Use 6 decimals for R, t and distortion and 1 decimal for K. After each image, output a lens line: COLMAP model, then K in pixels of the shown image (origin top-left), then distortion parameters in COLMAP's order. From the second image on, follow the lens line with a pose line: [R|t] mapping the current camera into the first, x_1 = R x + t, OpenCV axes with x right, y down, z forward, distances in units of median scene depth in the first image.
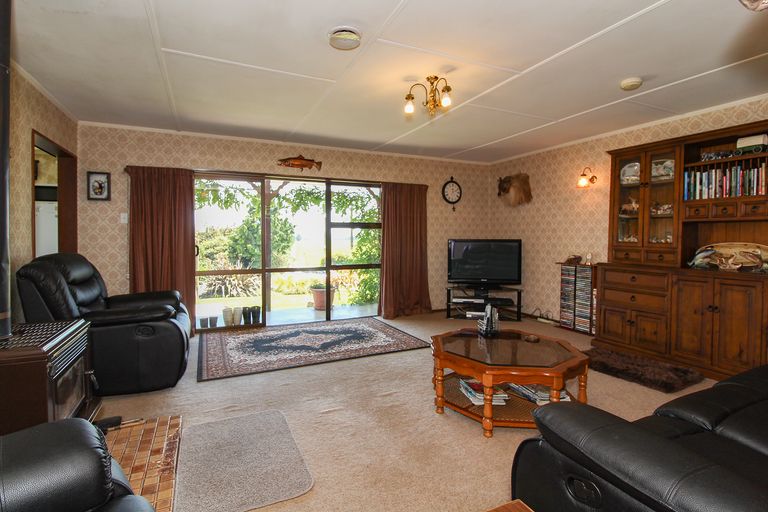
lens RADIAL K [[371.8, 0, 388.6], [0, 371.8, 249.8], [0, 0, 1]] dist [-0.002895, -0.000865]
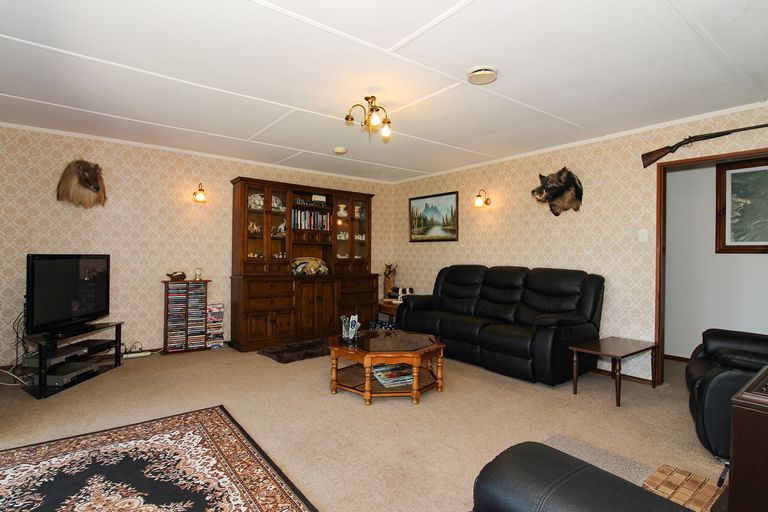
lens RADIAL K [[371.8, 0, 389.0], [0, 371.8, 256.7], [0, 0, 1]] dist [-0.002895, -0.000865]
pose [[-0.167025, -0.009324, 0.985909, -0.621433], [0.021869, 0.999674, 0.013159, -0.029485], [-0.985710, 0.023759, -0.166766, 0.779172]]
